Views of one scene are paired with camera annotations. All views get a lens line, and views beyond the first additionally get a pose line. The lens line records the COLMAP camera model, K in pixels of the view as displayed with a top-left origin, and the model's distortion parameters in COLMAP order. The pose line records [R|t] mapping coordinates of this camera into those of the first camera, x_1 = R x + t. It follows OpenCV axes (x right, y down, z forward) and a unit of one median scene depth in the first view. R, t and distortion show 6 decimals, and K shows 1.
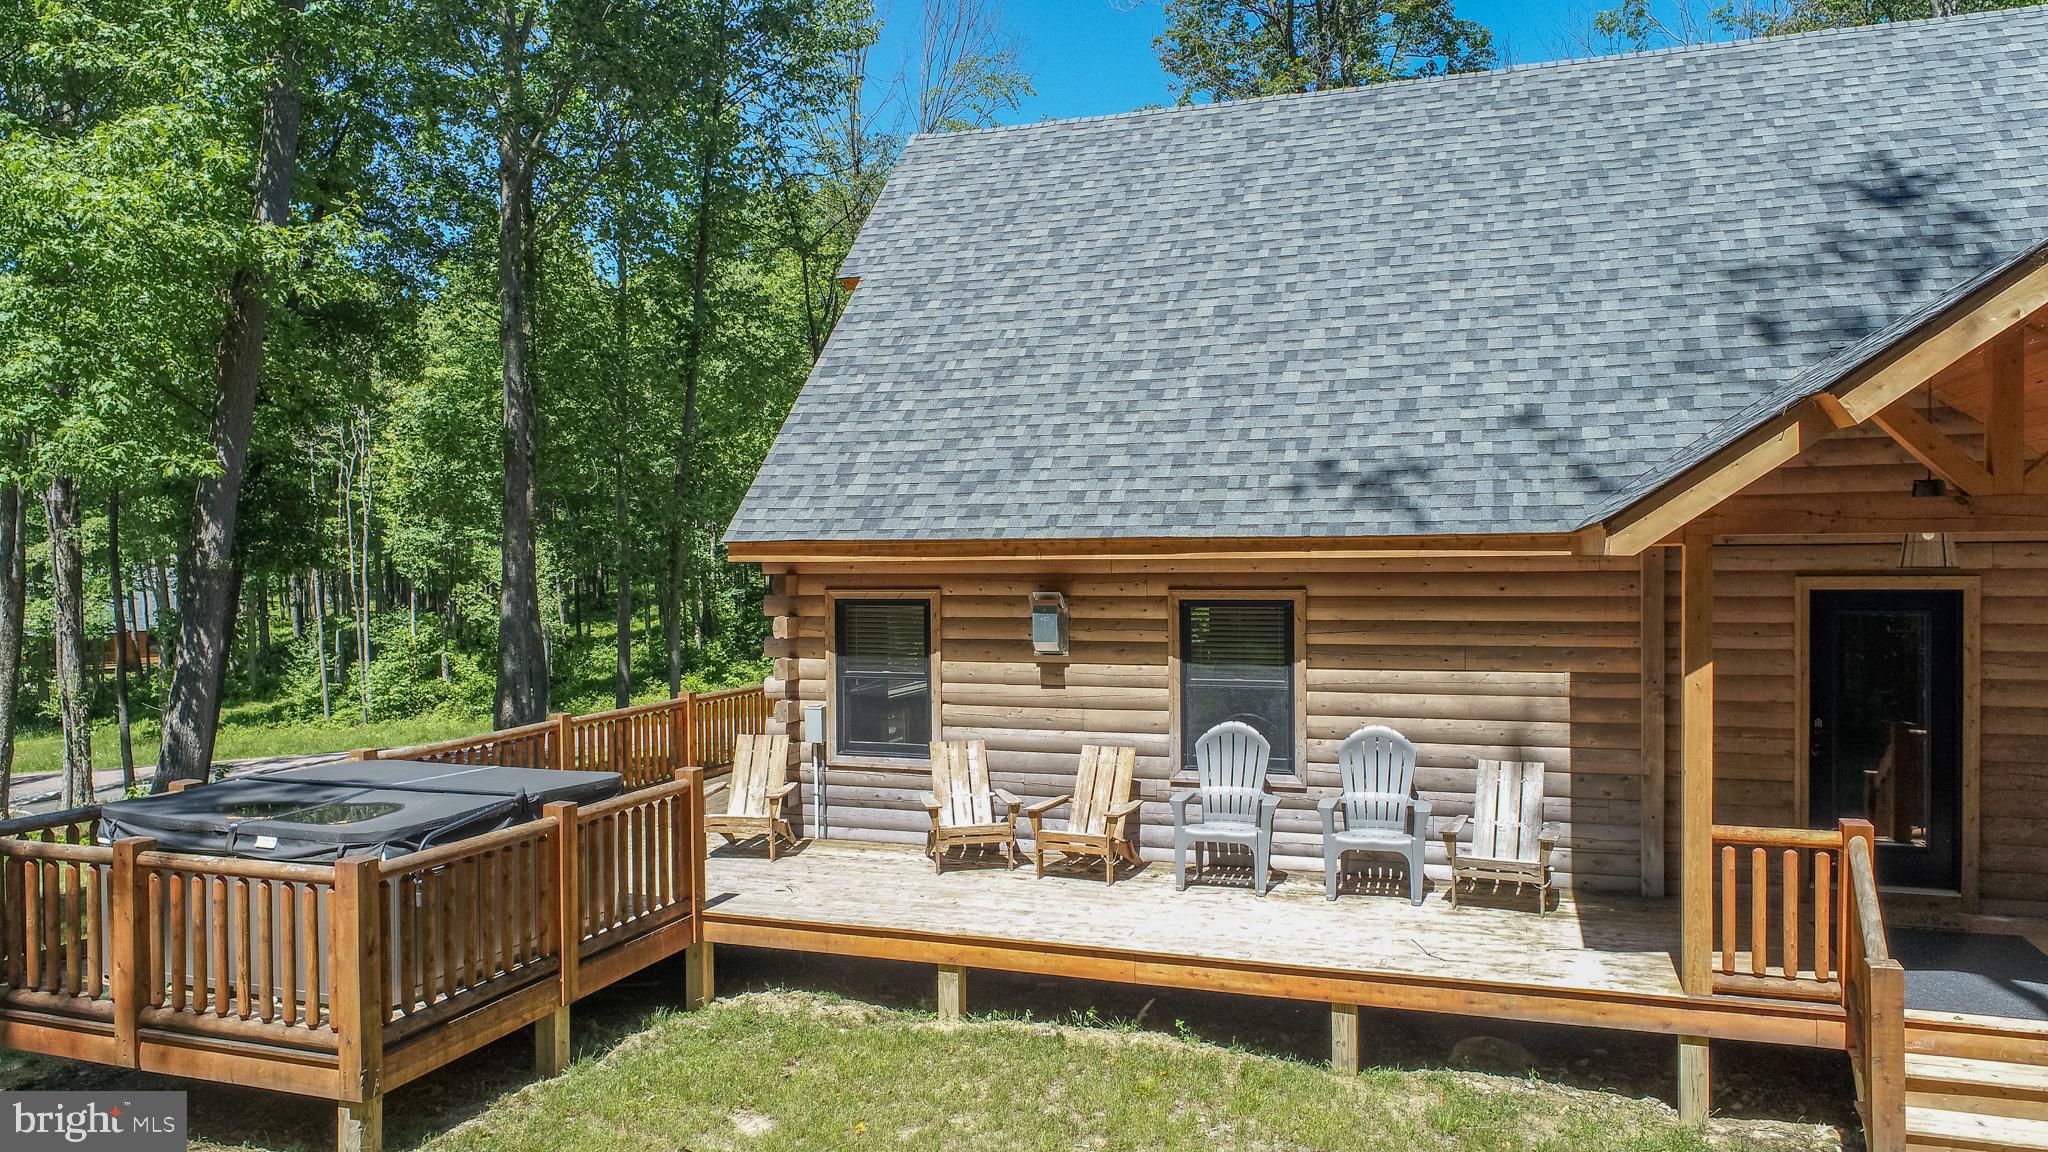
lens RADIAL K [[1379.6, 0, 1018.2], [0, 1379.6, 575.8], [0, 0, 1]] dist [-0.007388, -0.000115]
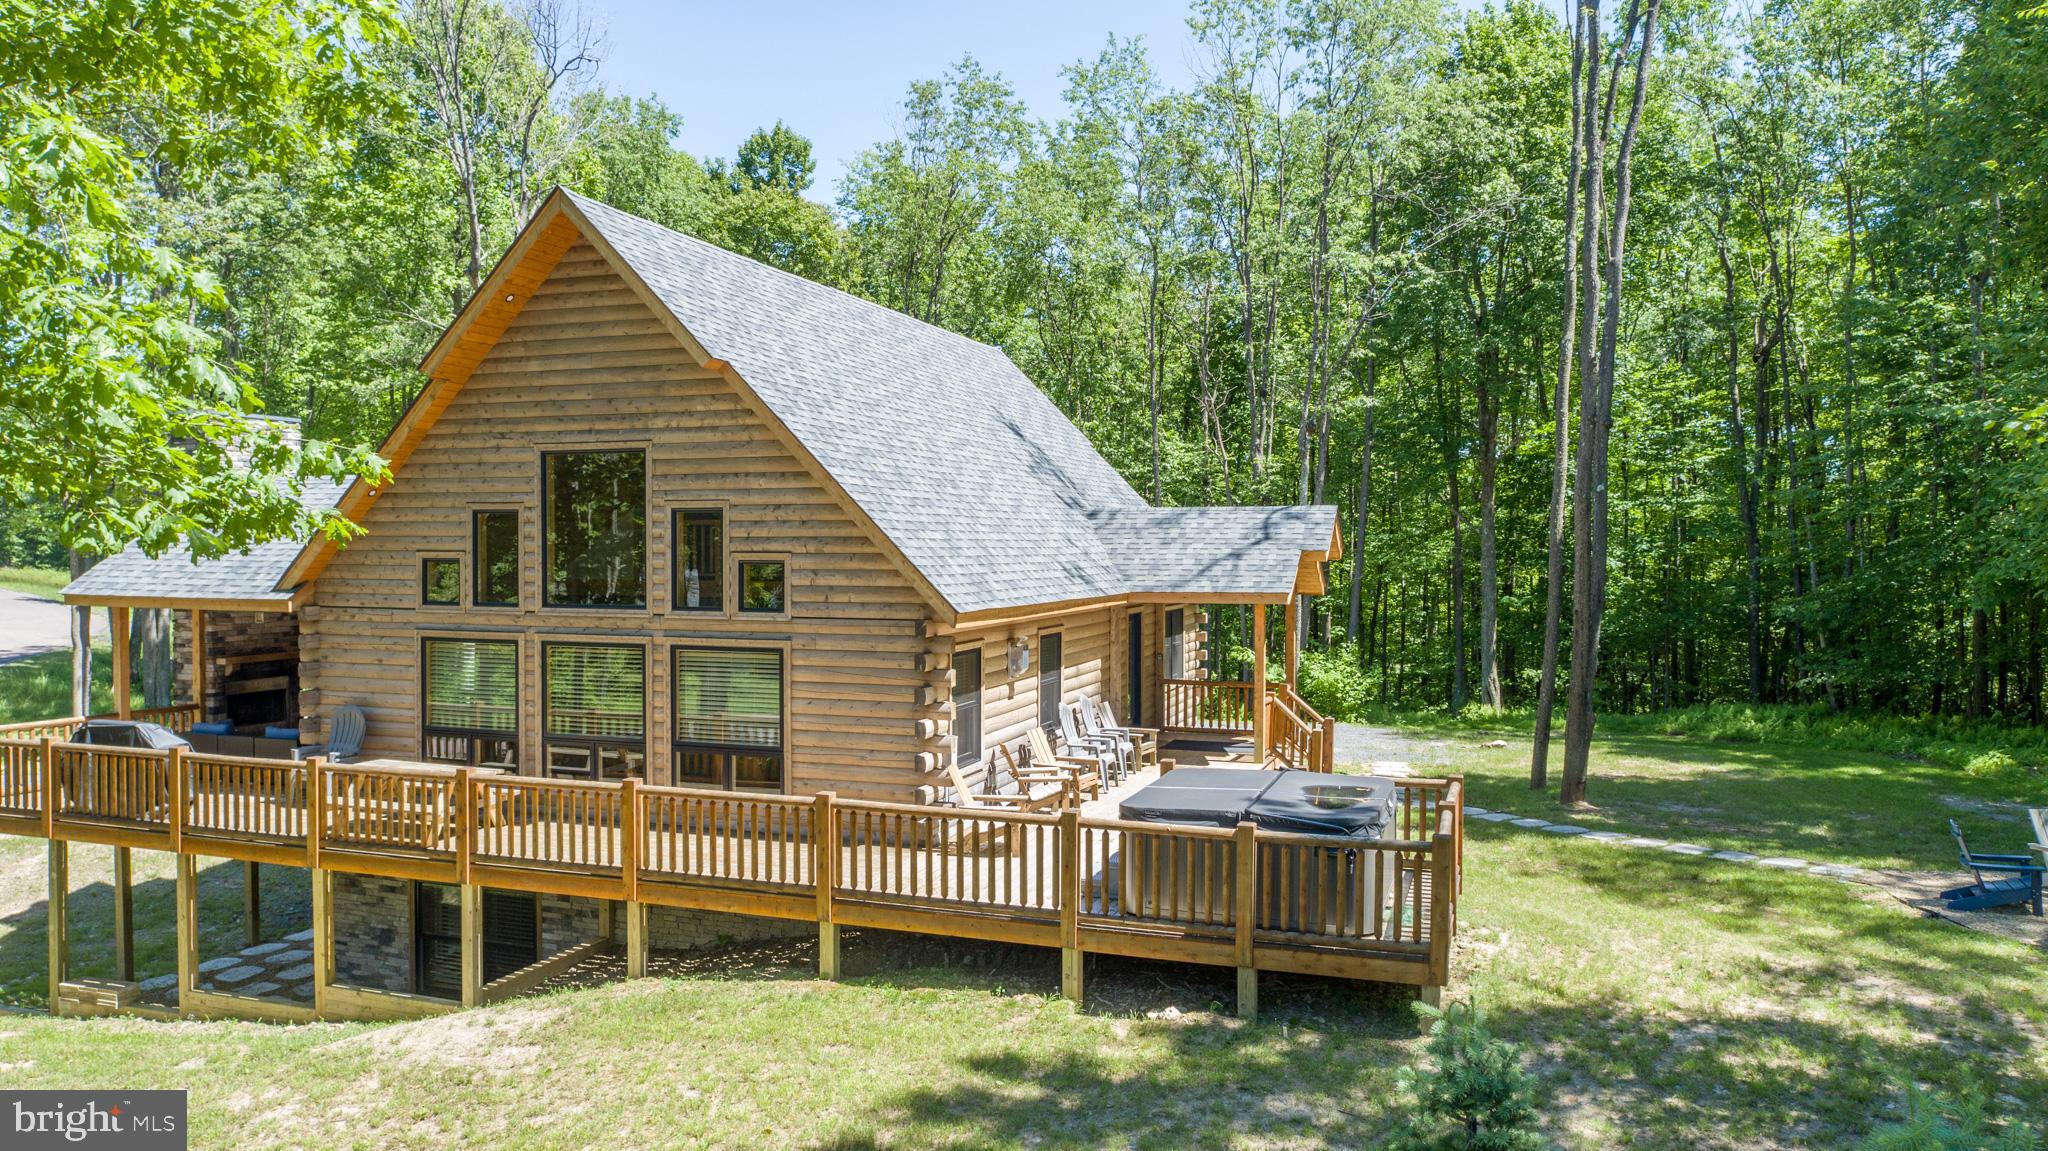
lens RADIAL K [[1379.6, 0, 1018.2], [0, 1379.6, 575.3], [0, 0, 1]] dist [-0.007388, -0.000115]
pose [[-0.005365, -0.017137, 0.999839, -1.579112], [0.013852, 0.999756, 0.017210, -0.087443], [-0.999890, 0.013942, -0.005127, 1.041864]]
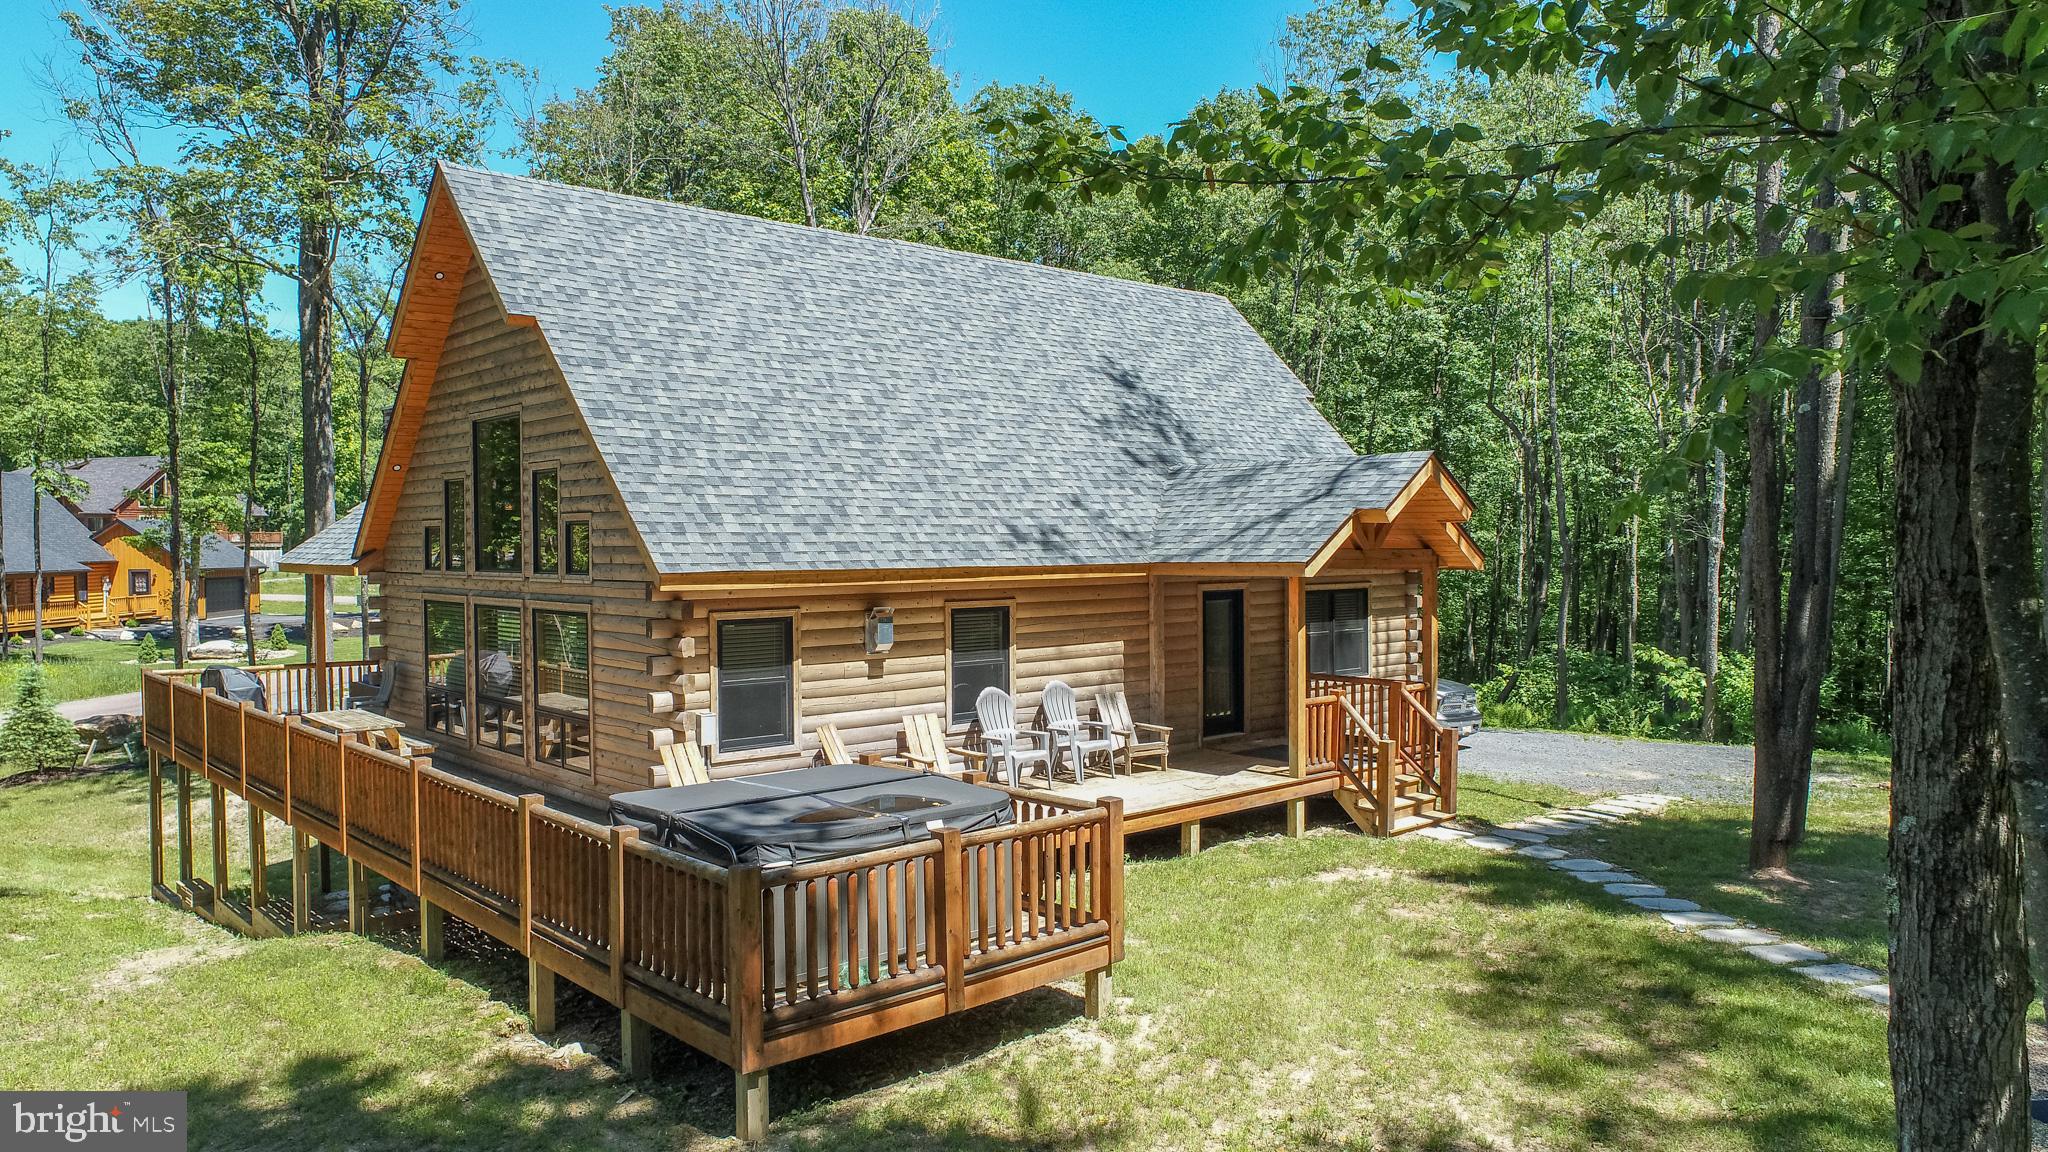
lens RADIAL K [[1390.9, 0, 1024.0], [0, 1390.9, 576.0], [0, 0, 1]] dist [-0.009797, 0.001910]
pose [[0.478083, -0.015862, 0.878172, -1.140122], [0.018029, 0.999803, 0.008245, -0.028359], [-0.878130, 0.011891, 0.478275, 0.228535]]
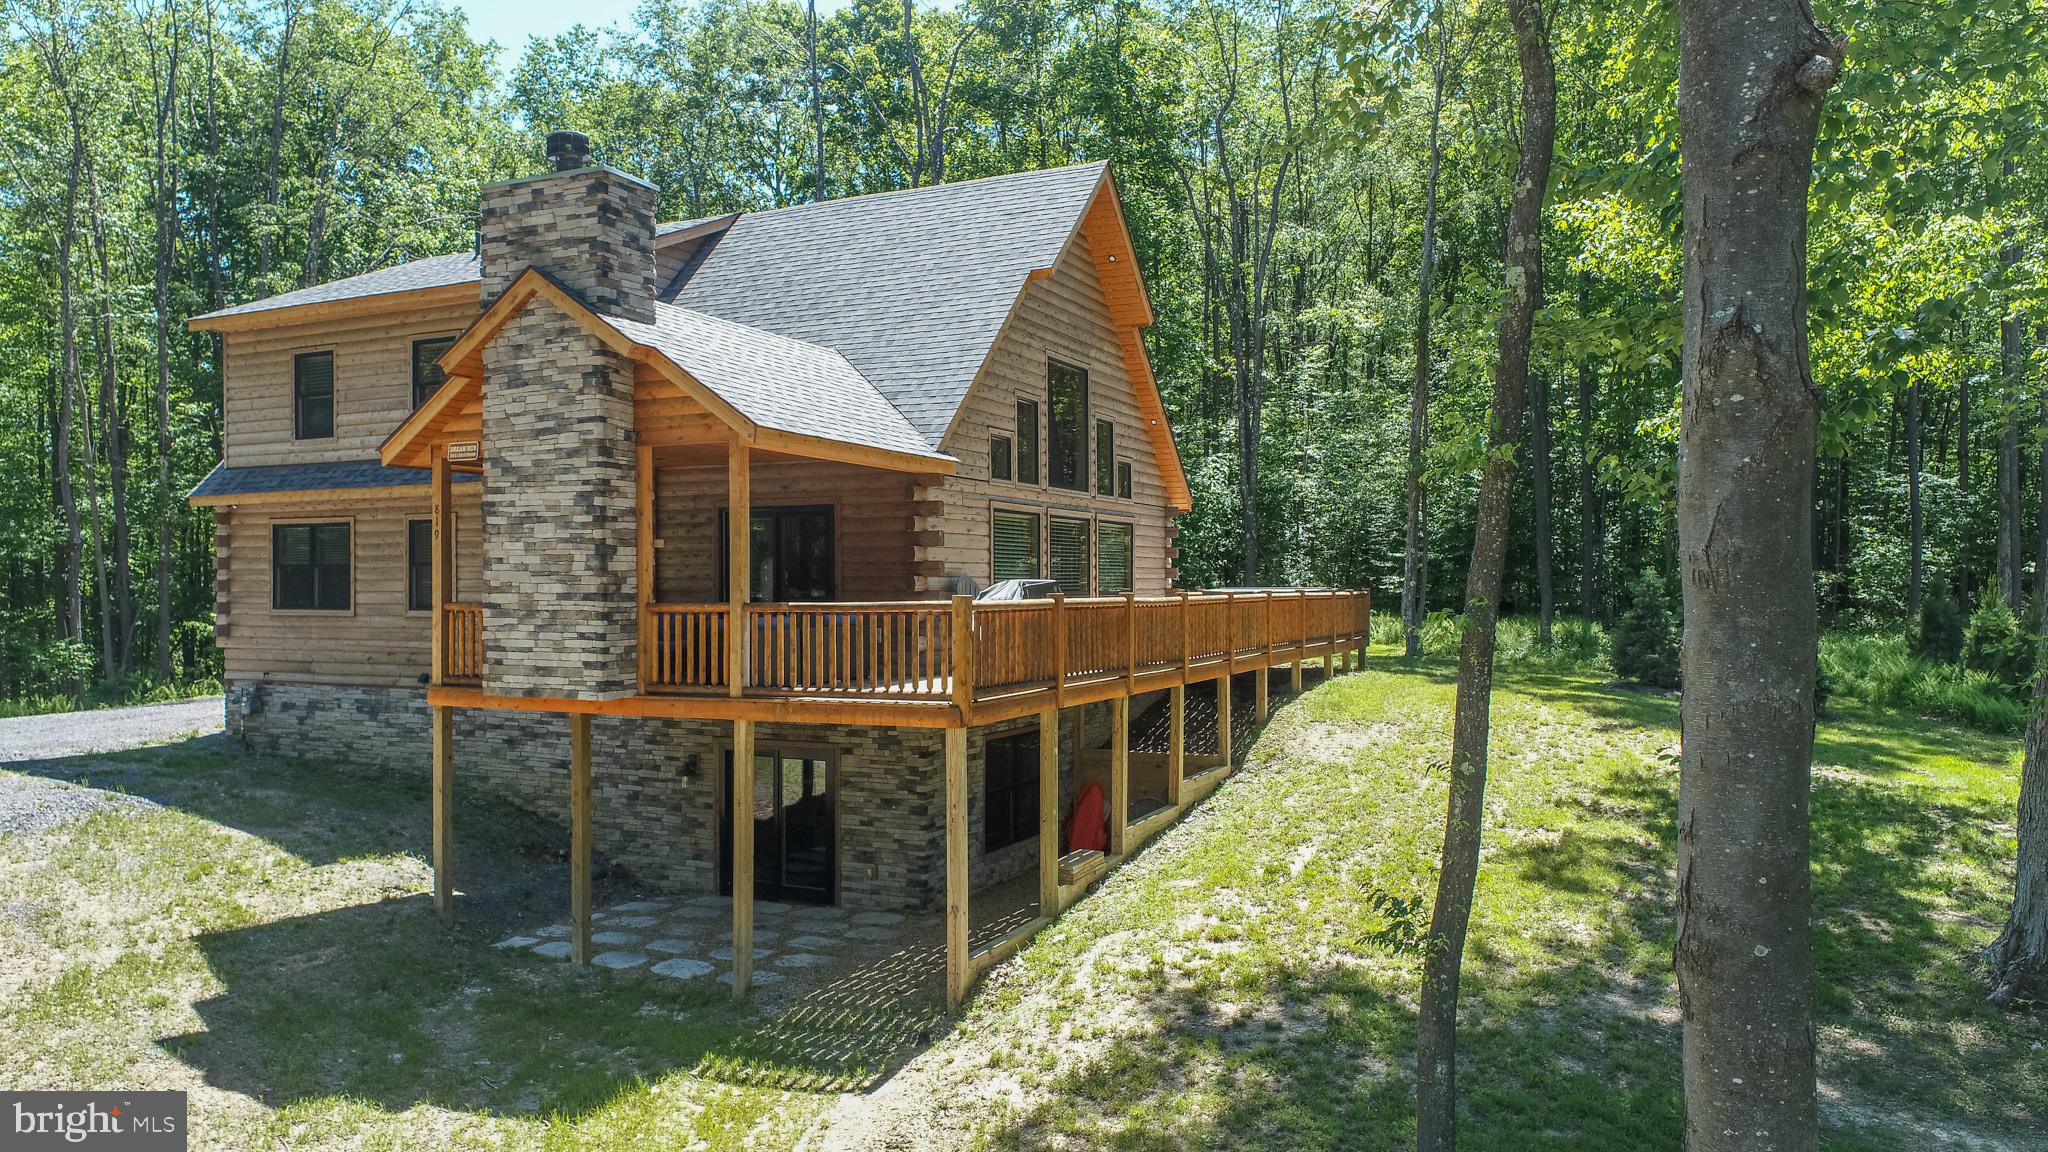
lens RADIAL K [[1390.9, 0, 1024.0], [0, 1390.9, 576.0], [0, 0, 1]] dist [-0.009797, 0.001910]
pose [[-0.994376, 0.012611, 0.105151, -0.180384], [0.013525, 0.999877, 0.007982, 0.073166], [-0.105037, 0.009359, -0.994424, 3.439182]]
